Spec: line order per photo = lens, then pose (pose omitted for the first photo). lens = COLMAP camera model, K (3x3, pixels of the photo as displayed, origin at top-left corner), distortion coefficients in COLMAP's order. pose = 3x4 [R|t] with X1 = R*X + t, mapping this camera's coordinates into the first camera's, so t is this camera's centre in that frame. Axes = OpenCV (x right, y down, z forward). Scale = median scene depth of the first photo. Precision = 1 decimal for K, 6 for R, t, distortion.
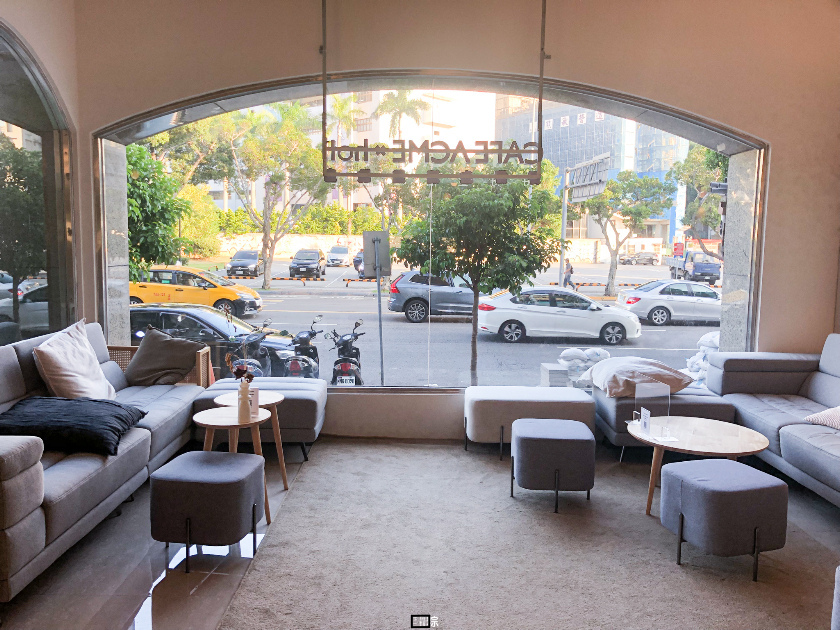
lens RADIAL K [[685.1, 0, 419.1], [0, 685.1, 310.3], [0, 0, 1]] dist [0.013086, -0.002252]
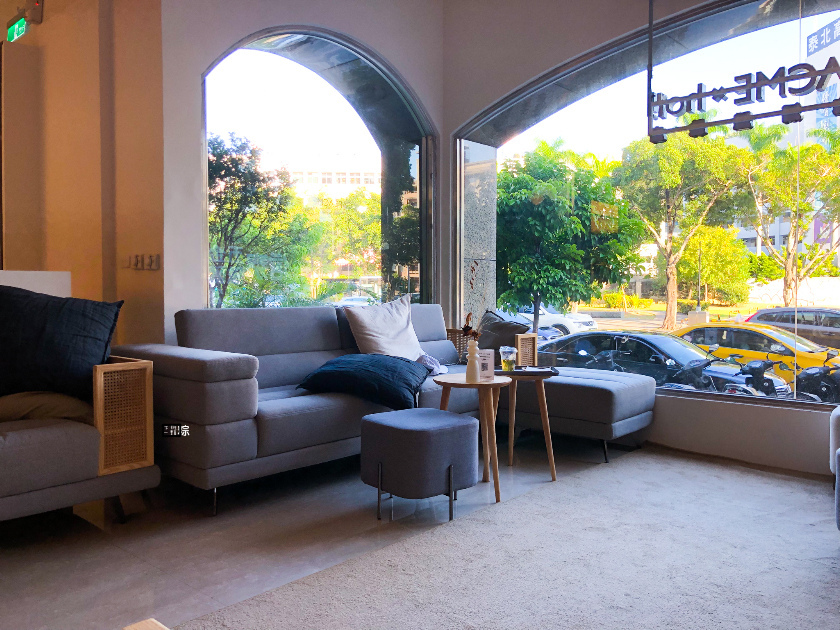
lens RADIAL K [[685.1, 0, 419.1], [0, 685.1, 310.3], [0, 0, 1]] dist [0.013086, -0.002252]
pose [[0.734958, 0.005048, -0.678093, 0.234300], [-0.055144, 0.997105, -0.052346, 0.083284], [0.675866, 0.075865, 0.733109, 0.187472]]
